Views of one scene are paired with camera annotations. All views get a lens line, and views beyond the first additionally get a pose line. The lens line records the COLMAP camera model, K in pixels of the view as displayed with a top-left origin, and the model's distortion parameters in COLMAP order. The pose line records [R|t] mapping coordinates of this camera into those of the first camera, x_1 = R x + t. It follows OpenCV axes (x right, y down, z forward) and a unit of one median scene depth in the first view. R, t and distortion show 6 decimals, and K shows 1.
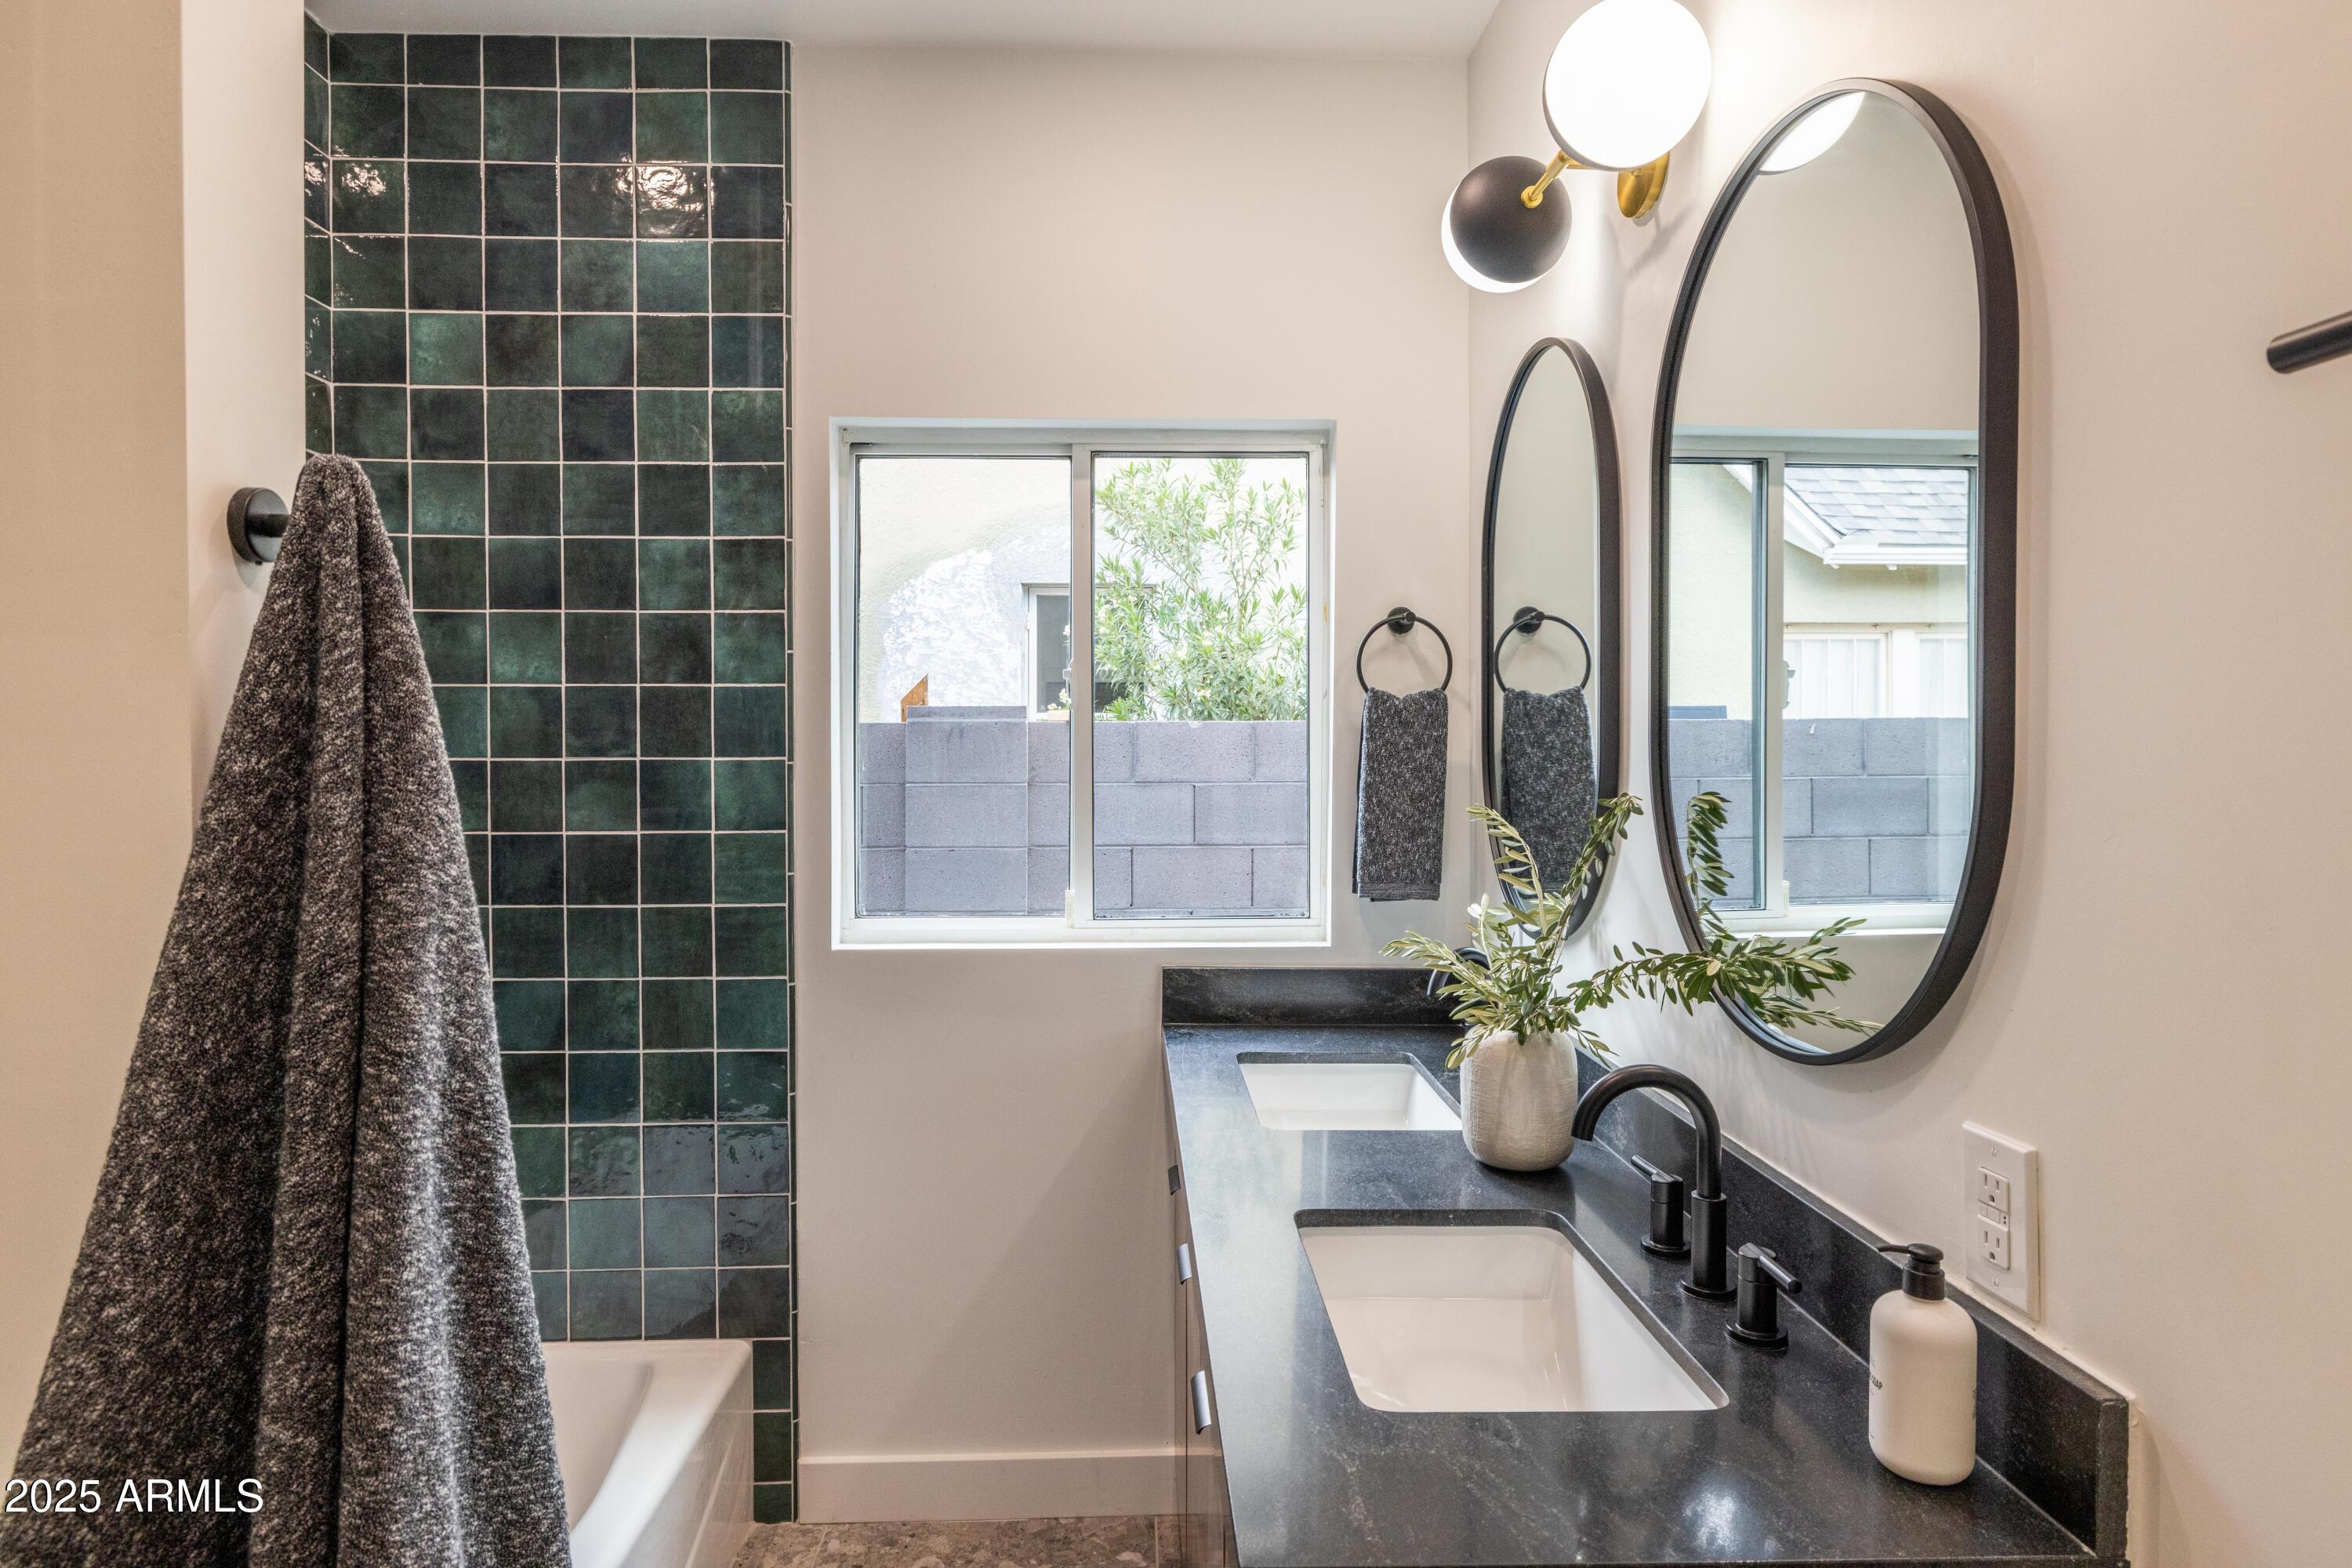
lens RADIAL K [[1332.6, 0, 1176.3], [0, 1332.6, 756.7], [0, 0, 1]] dist [0.003593, 0.000729]
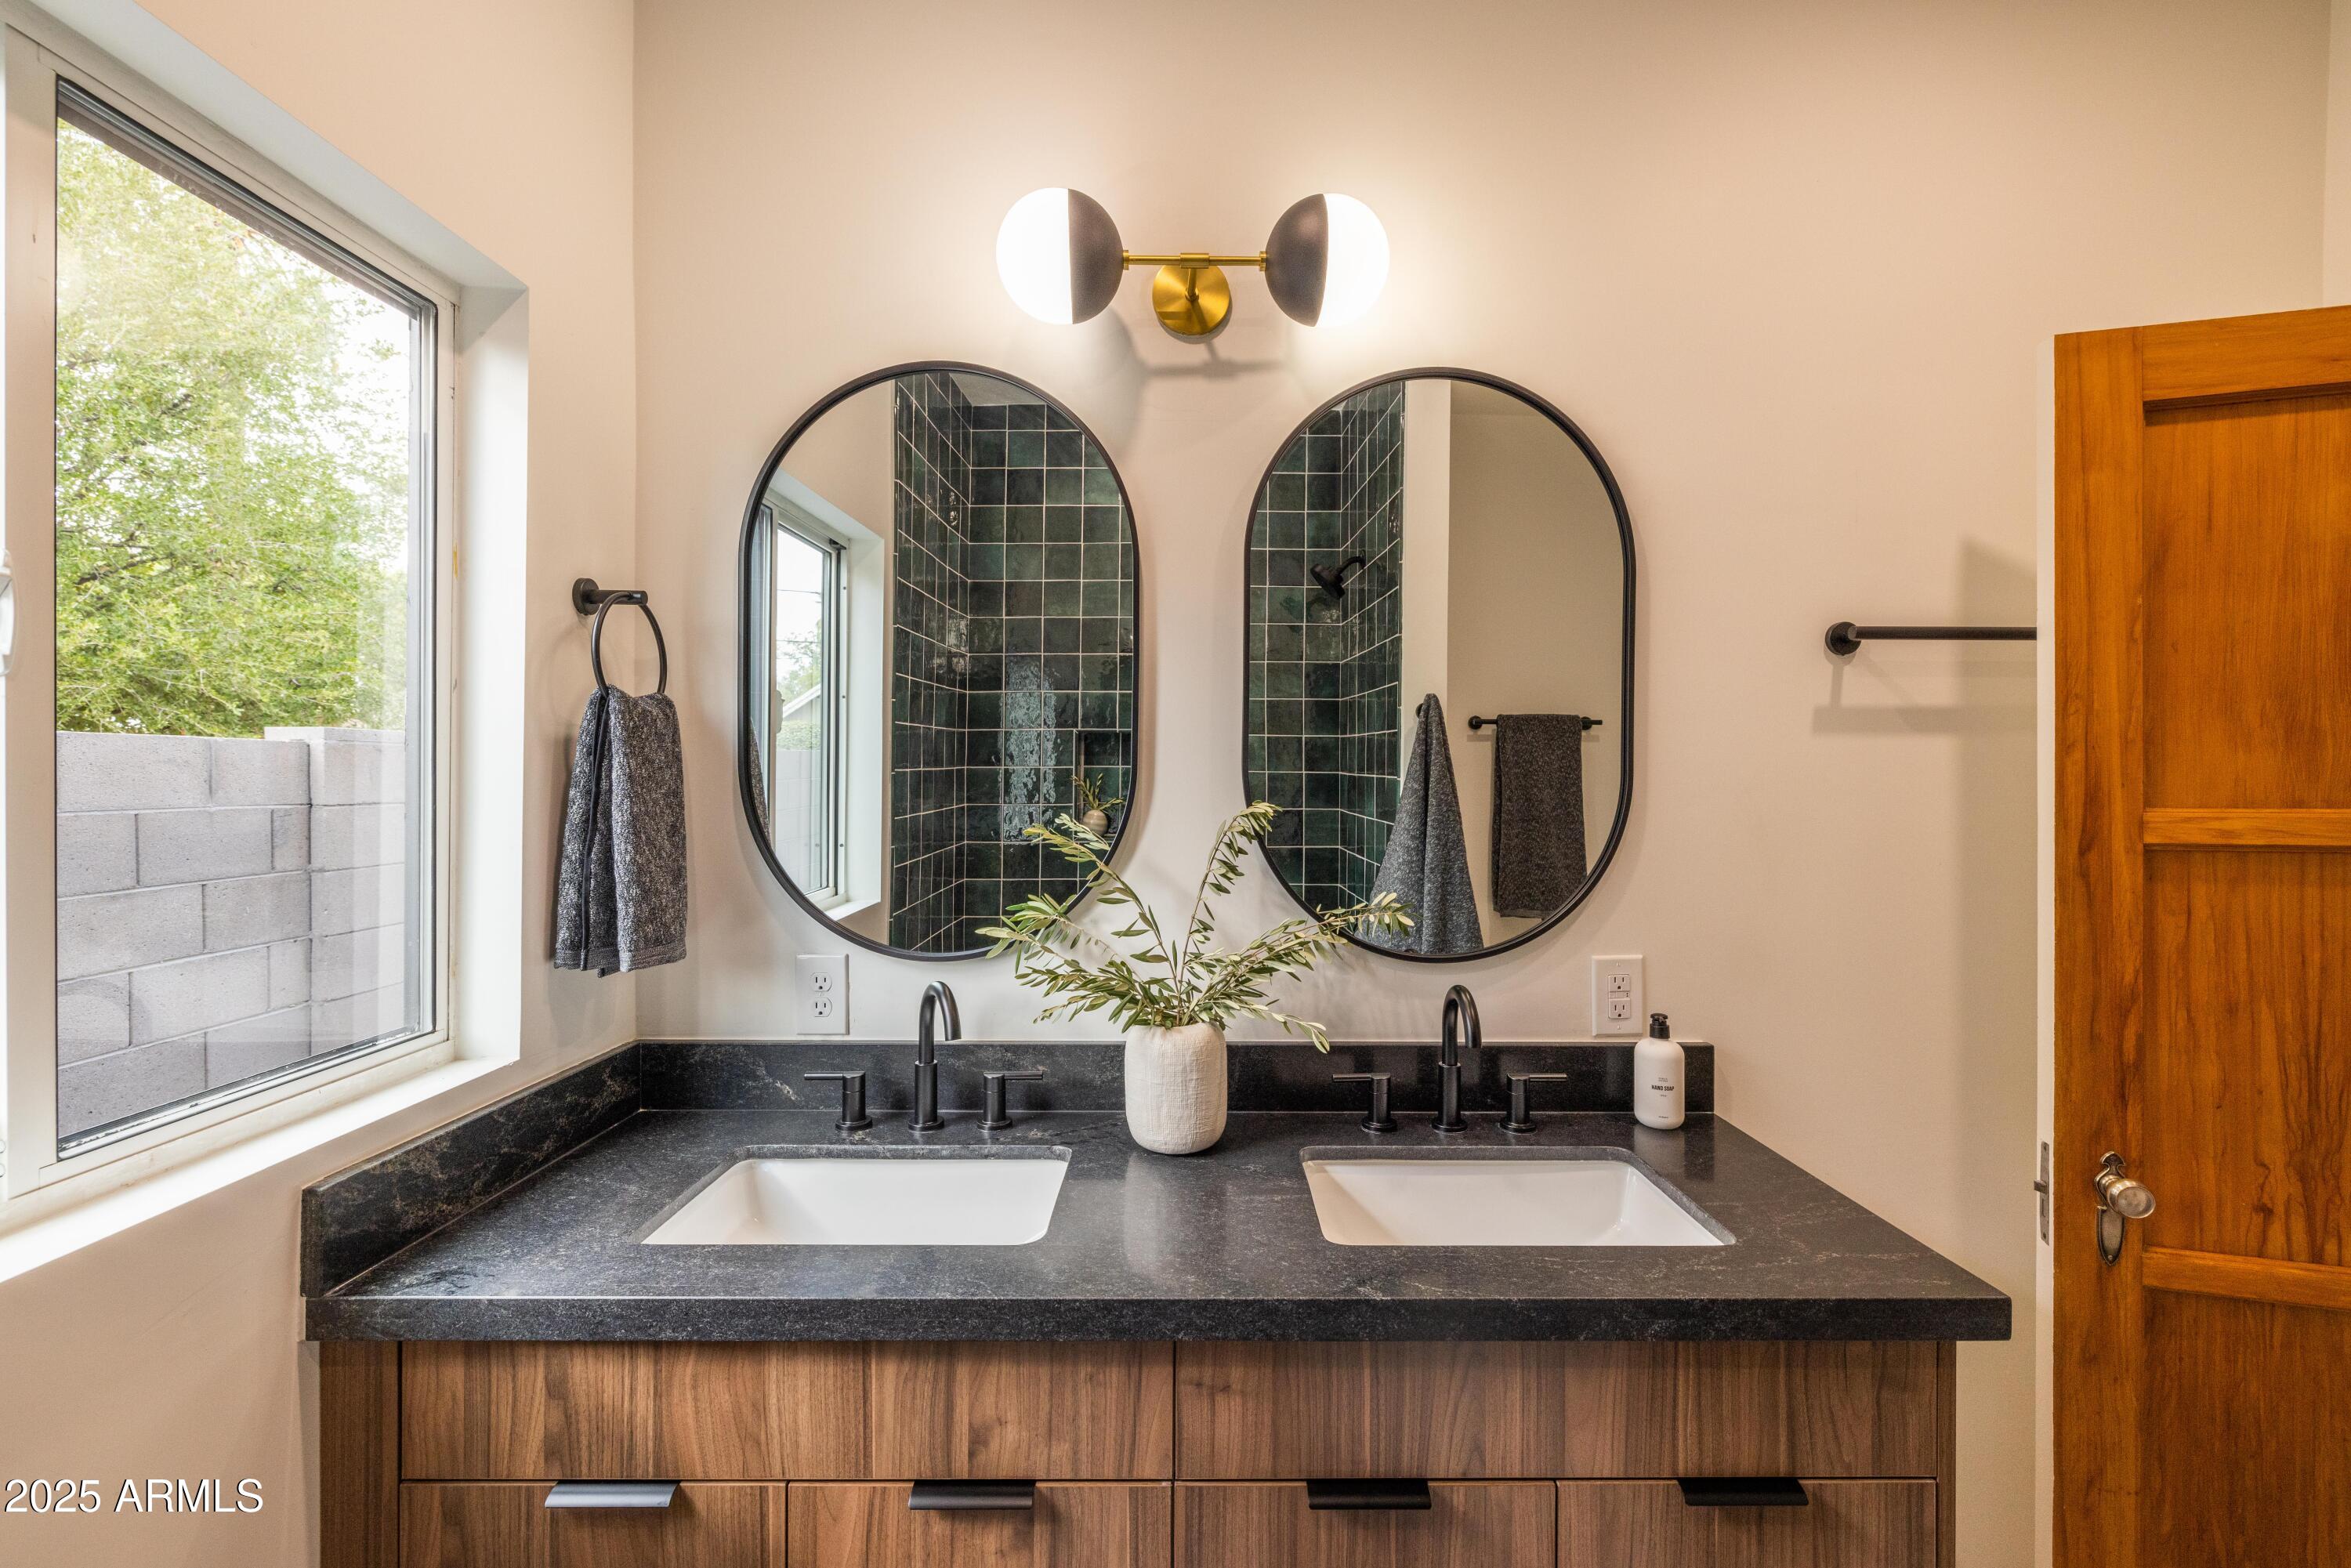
lens RADIAL K [[1029.3, 0, 1204.9], [0, 1029.3, 755.8], [0, 0, 1]] dist [0.001954, 0.000358]
pose [[0.029457, 0.002461, 0.999563, -0.406517], [0.005166, 0.999983, -0.002615, -0.009355], [-0.999553, 0.005240, 0.029444, 0.651072]]
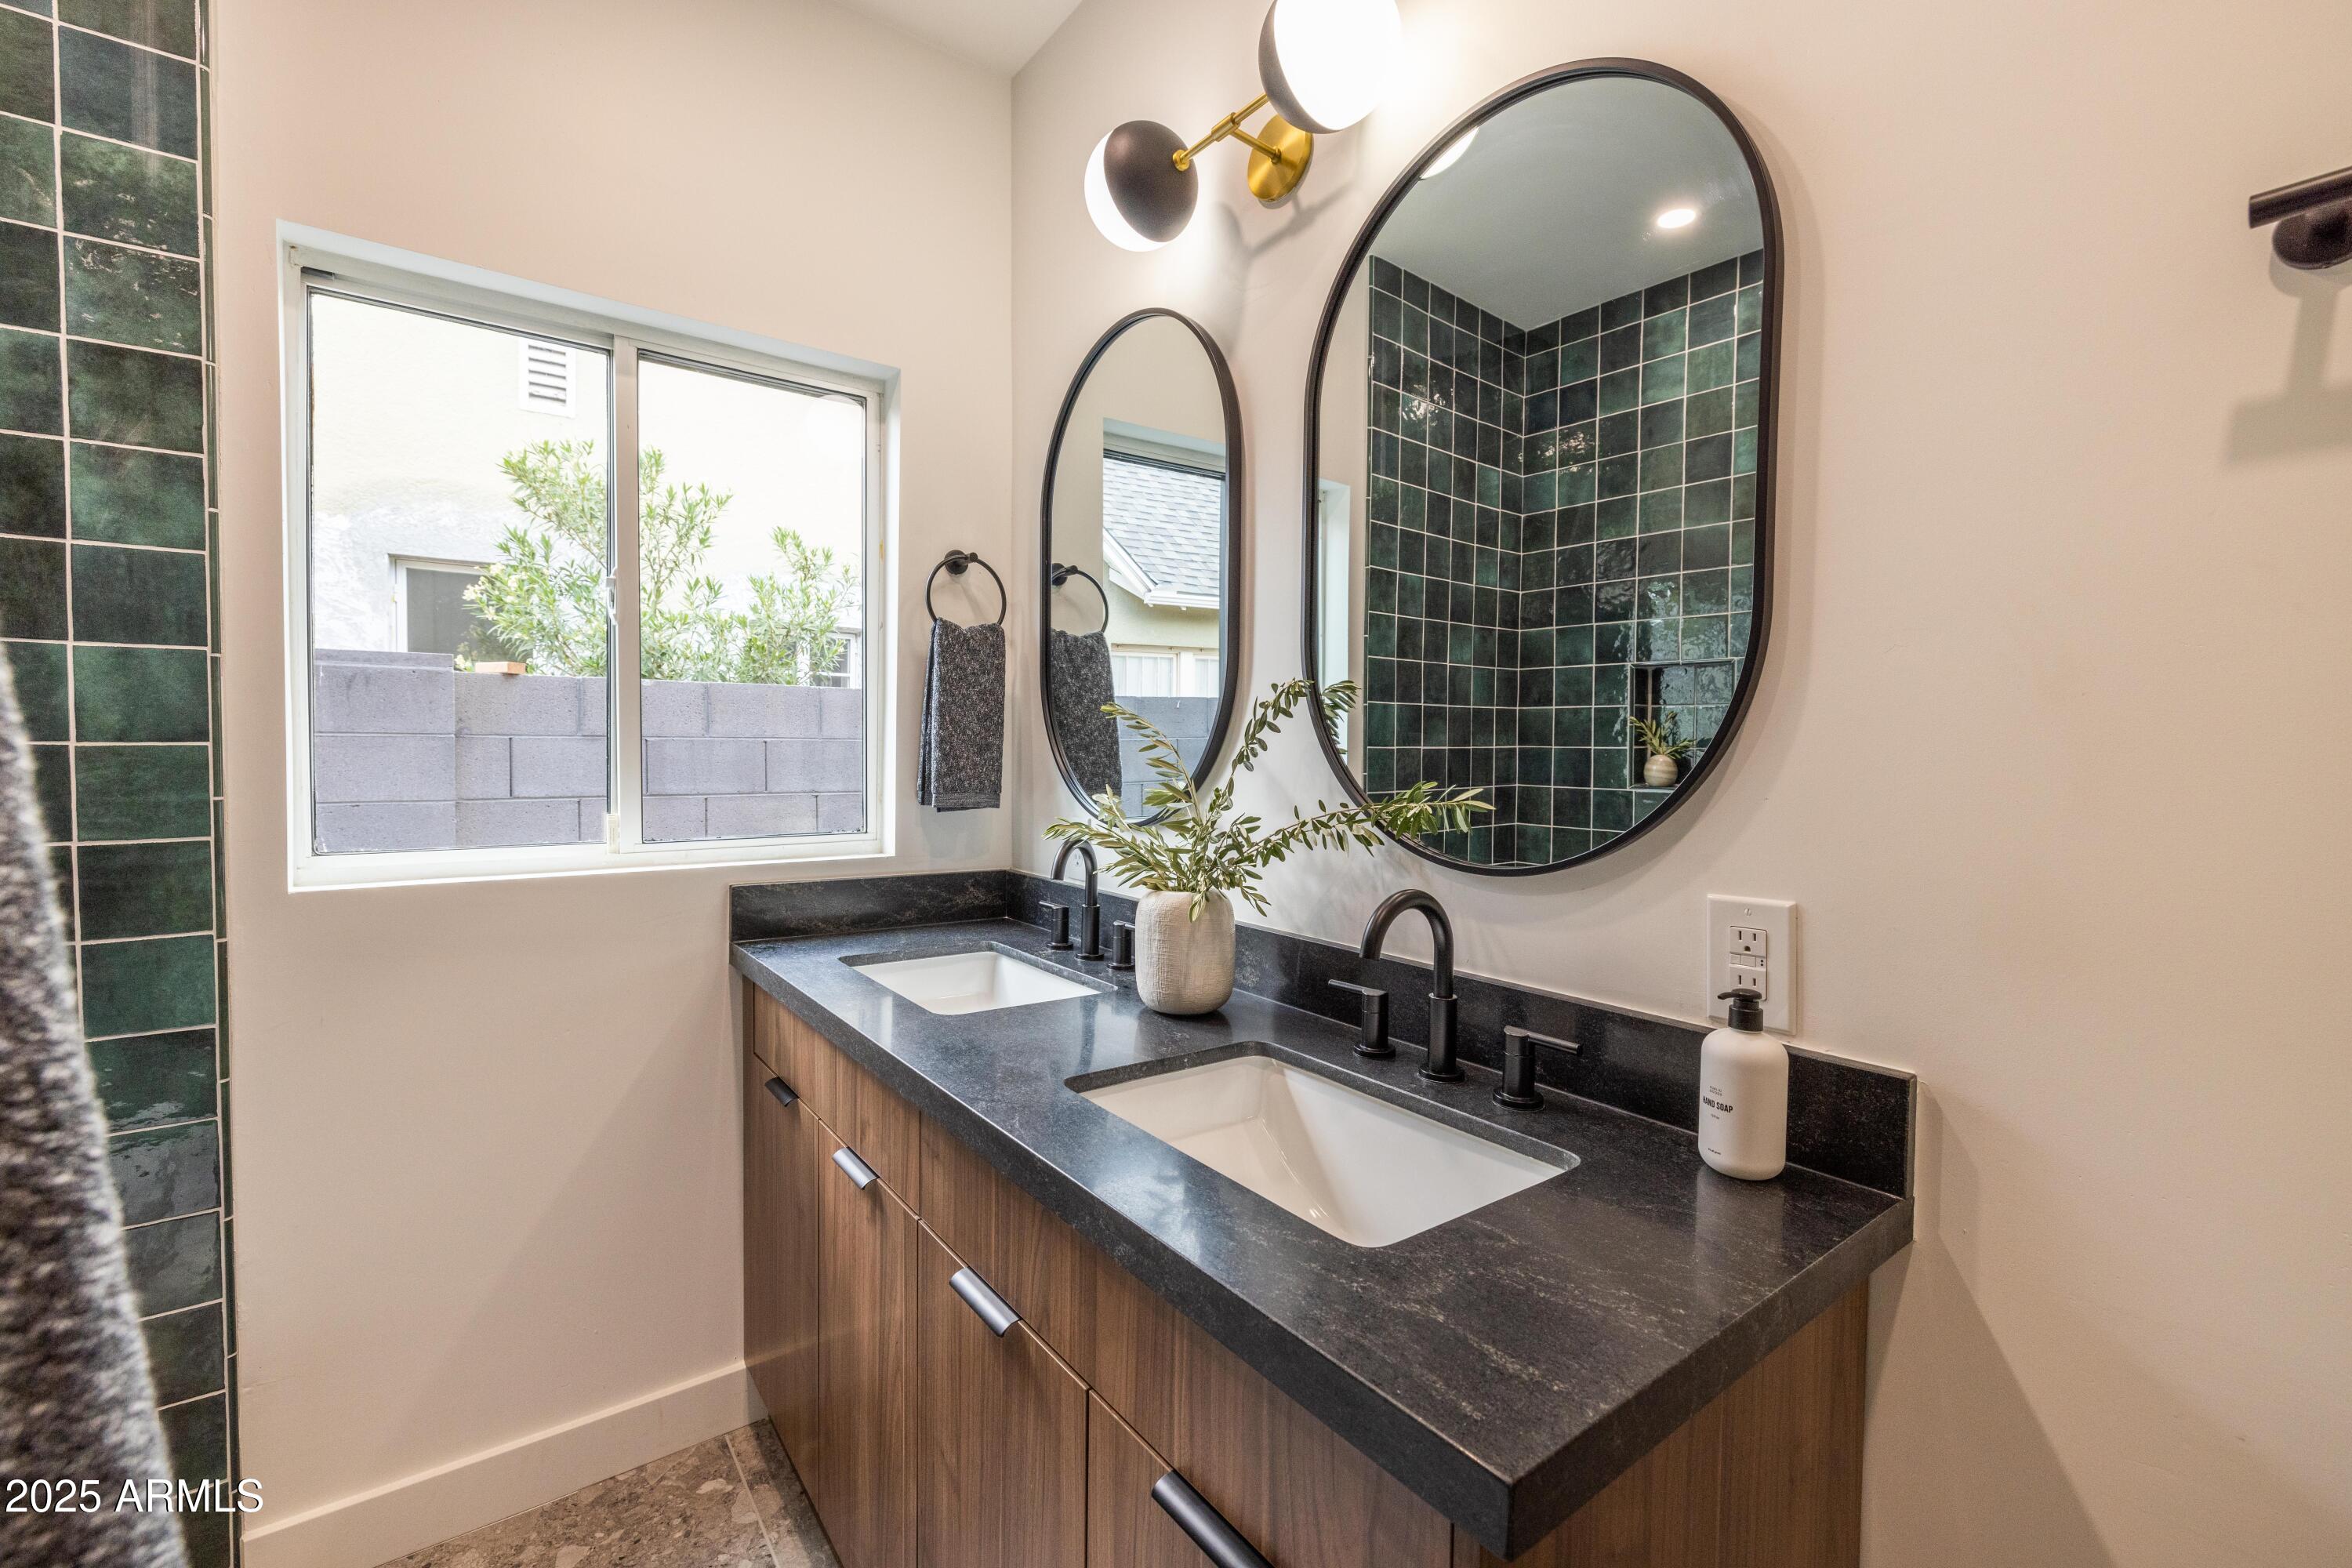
lens RADIAL K [[979.1, 0, 1163.8], [0, 979.1, 774.5], [0, 0, 1]] dist [-0.001102, 0.000216]
pose [[0.828017, -0.007427, 0.560653, -0.153287], [-0.003599, 0.999821, 0.018560, 0.061497], [-0.560691, -0.017386, 0.827843, 0.222051]]
